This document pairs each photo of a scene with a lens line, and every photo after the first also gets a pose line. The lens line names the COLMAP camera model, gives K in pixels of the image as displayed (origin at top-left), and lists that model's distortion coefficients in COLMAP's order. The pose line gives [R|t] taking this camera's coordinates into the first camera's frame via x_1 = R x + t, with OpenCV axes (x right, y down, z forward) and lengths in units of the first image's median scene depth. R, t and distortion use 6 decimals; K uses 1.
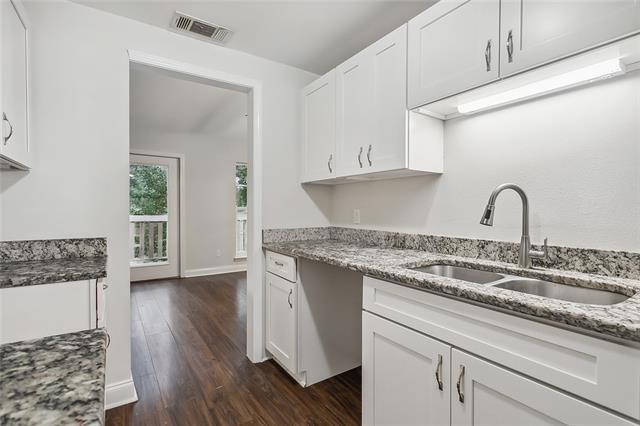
lens RADIAL K [[311.2, 0, 322.0], [0, 311.2, 213.0], [0, 0, 1]] dist [-0.011715, 0.000147]
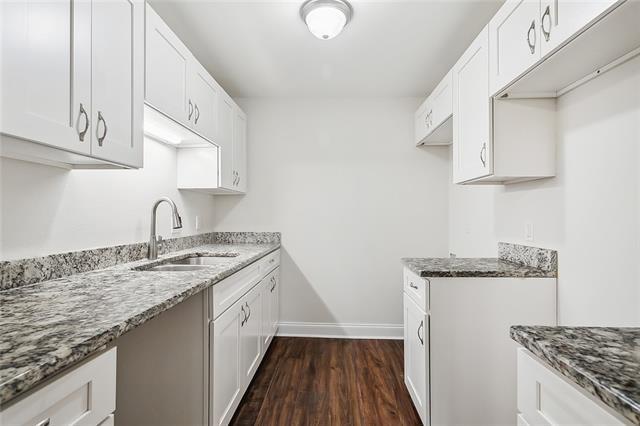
lens RADIAL K [[311.2, 0, 319.9], [0, 311.2, 212.8], [0, 0, 1]] dist [-0.011715, 0.000147]
pose [[-0.798473, 0.011378, 0.601923, -0.576222], [0.014711, 0.999892, 0.000614, -0.012665], [-0.601851, 0.009345, -0.798554, 1.277625]]
